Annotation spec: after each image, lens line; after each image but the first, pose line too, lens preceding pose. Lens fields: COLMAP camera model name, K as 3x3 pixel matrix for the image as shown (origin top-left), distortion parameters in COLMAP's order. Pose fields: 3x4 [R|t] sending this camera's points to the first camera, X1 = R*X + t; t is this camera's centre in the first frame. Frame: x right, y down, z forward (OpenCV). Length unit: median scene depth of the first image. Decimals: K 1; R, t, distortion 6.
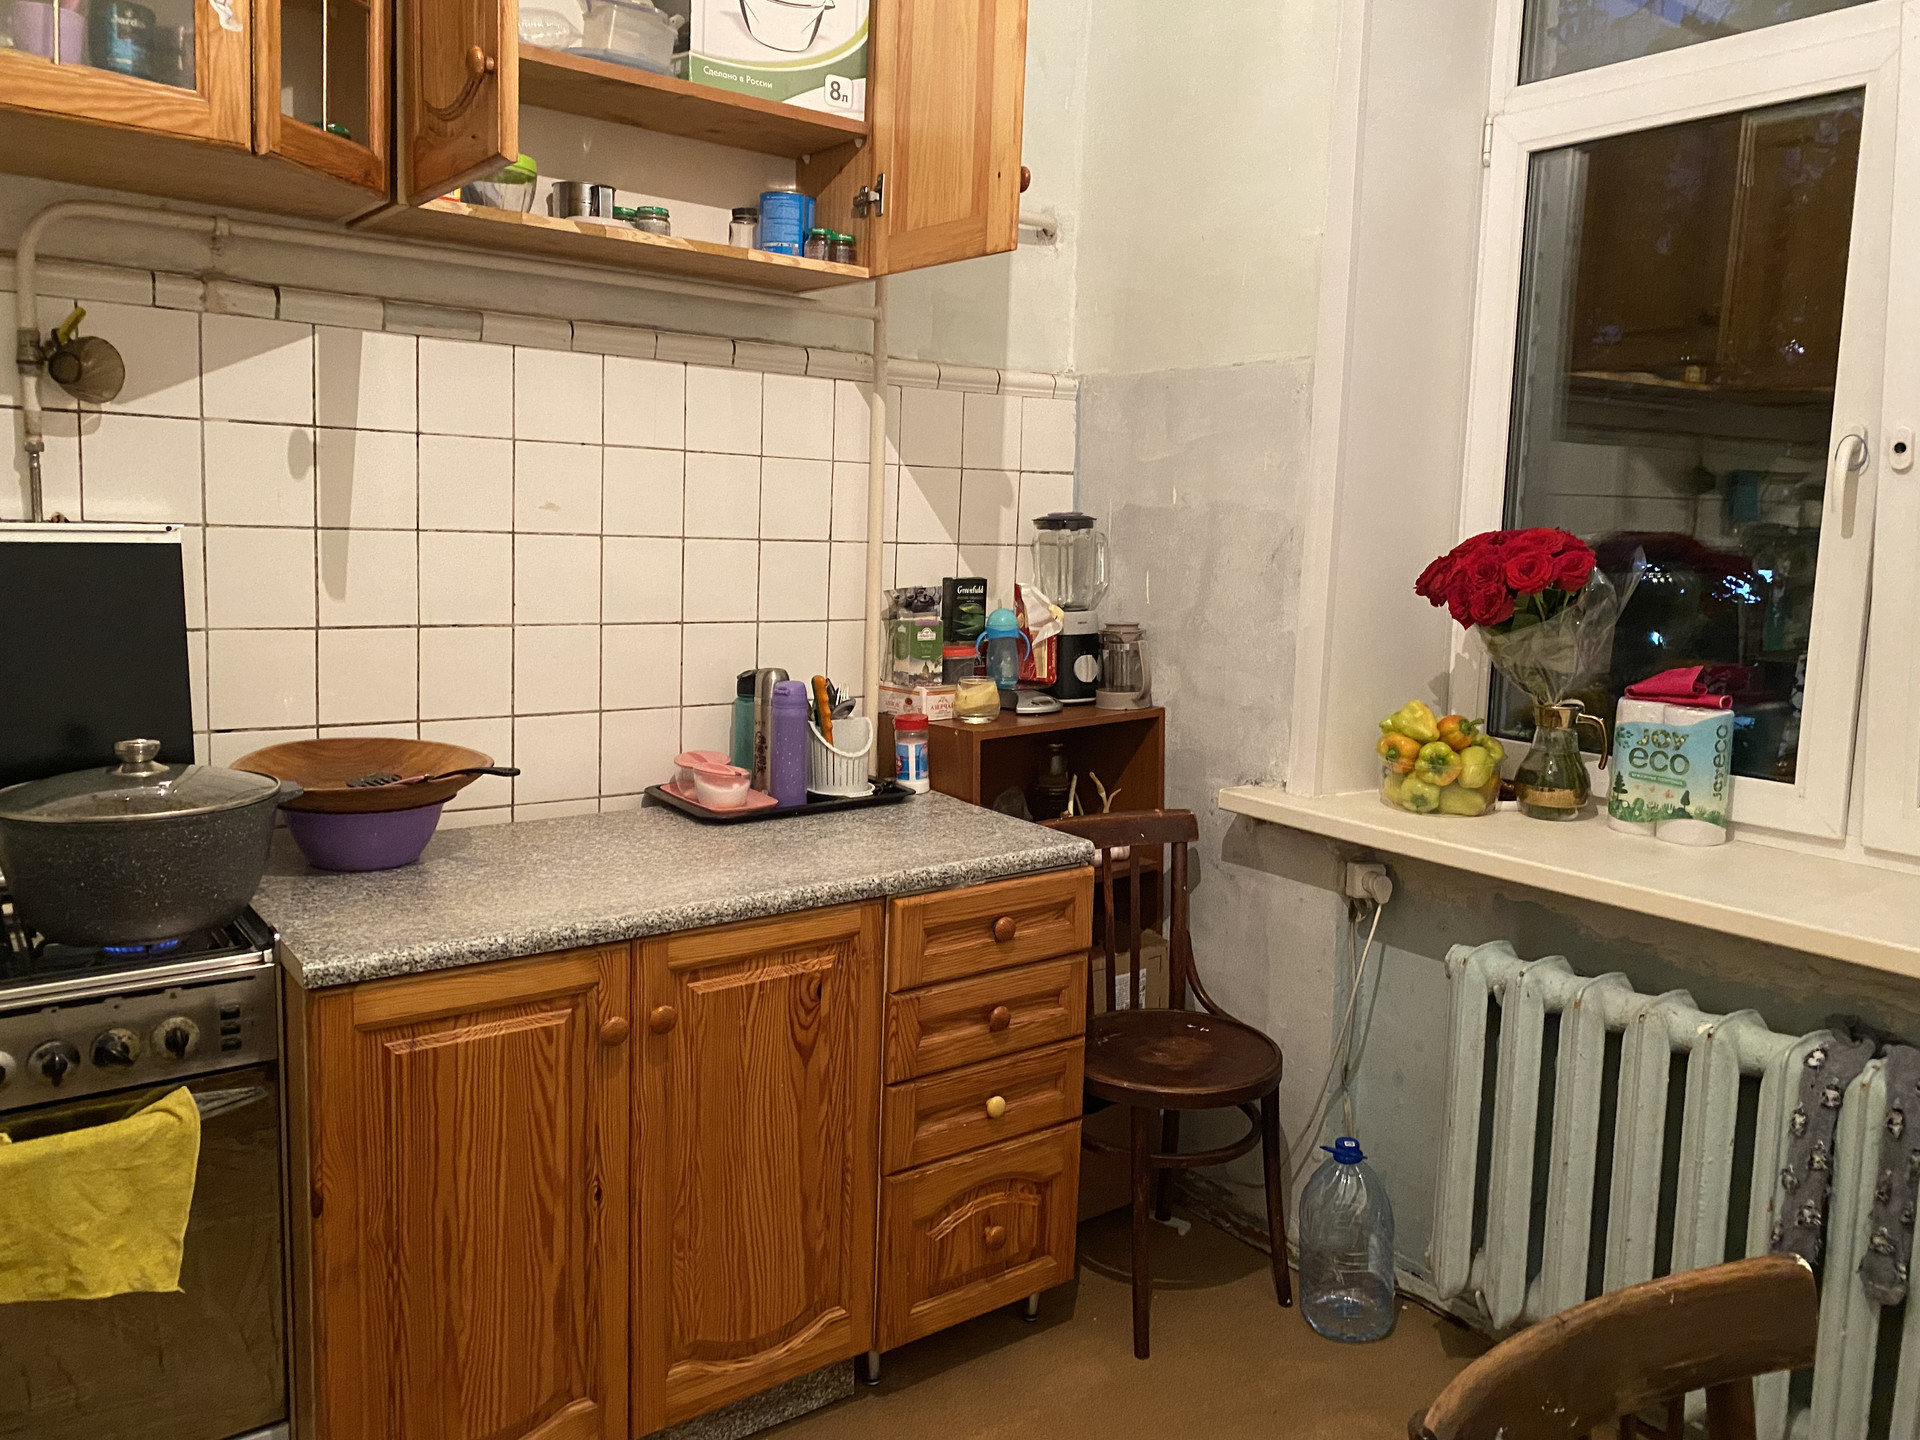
lens RADIAL K [[1451.5, 0, 958.1], [0, 1451.5, 696.8], [0, 0, 1]] dist [0.059382, -0.056700]
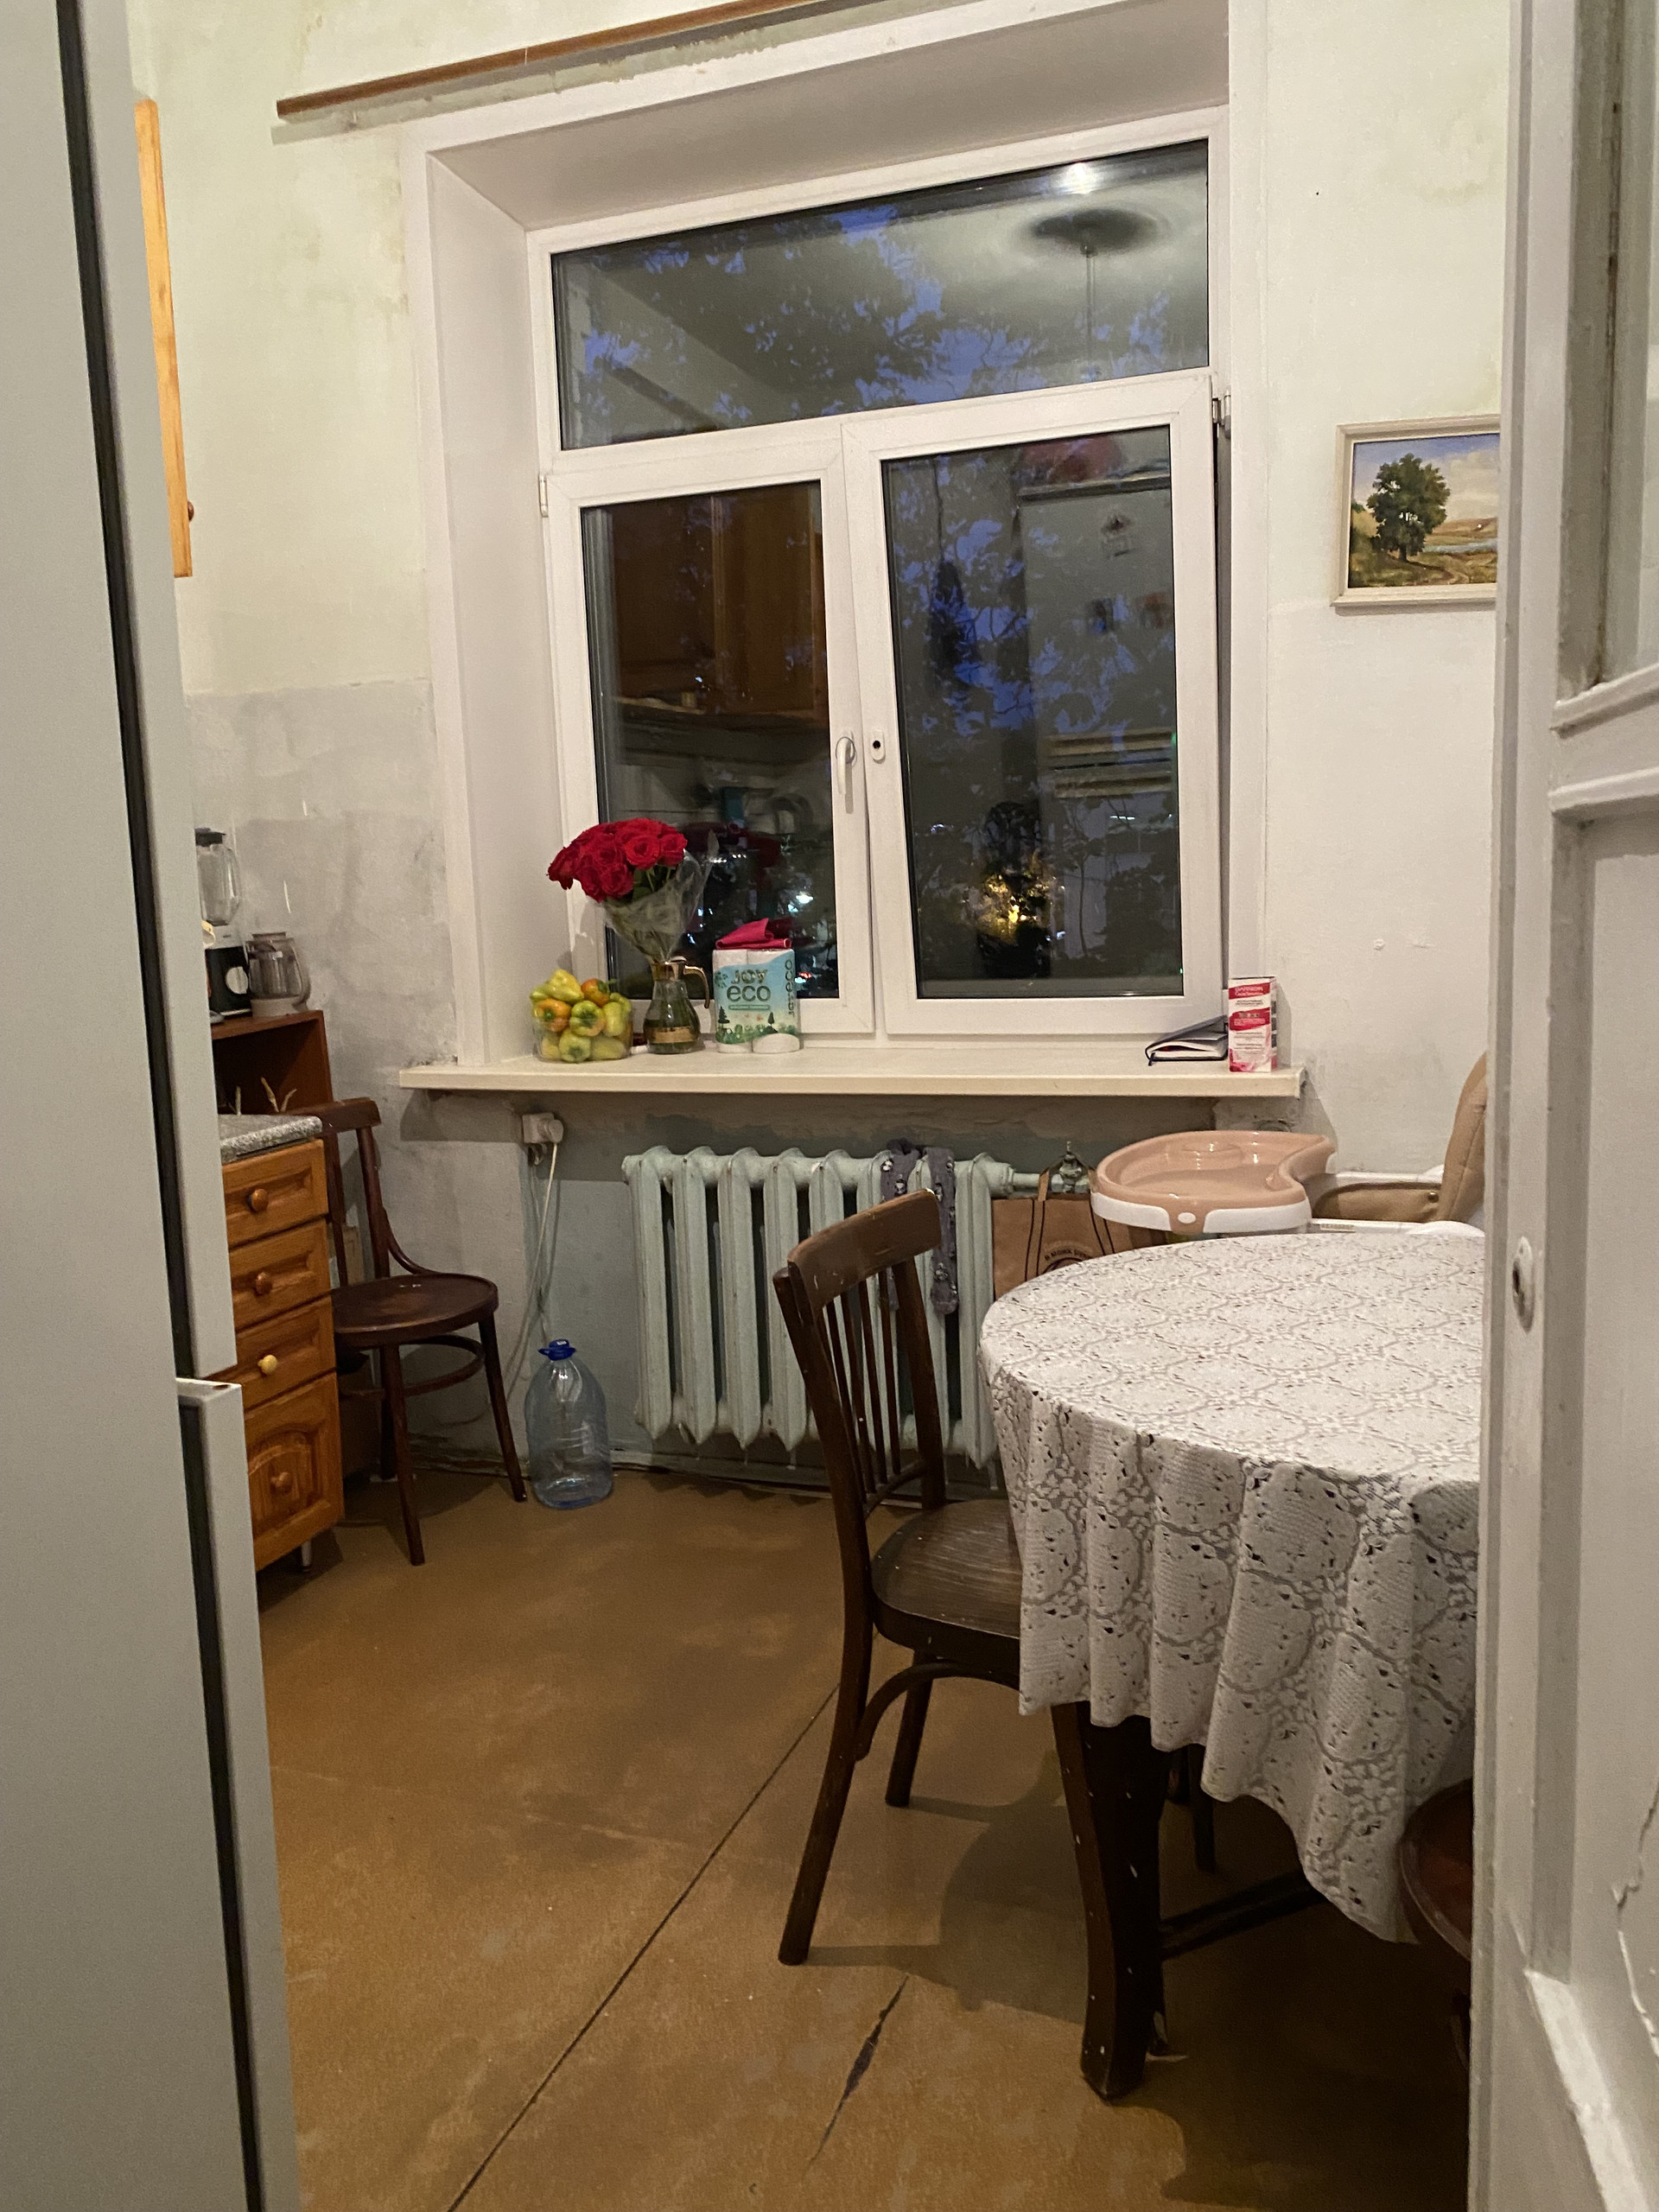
lens RADIAL K [[1683.9, 0, 829.5], [0, 1683.9, 1106.0], [0, 0, 1]] dist [0.061679, -0.170531]
pose [[0.836060, -0.130214, 0.532962, -0.250953], [0.123617, 0.991157, 0.048242, 0.074074], [-0.534531, 0.025550, 0.844763, -0.273516]]
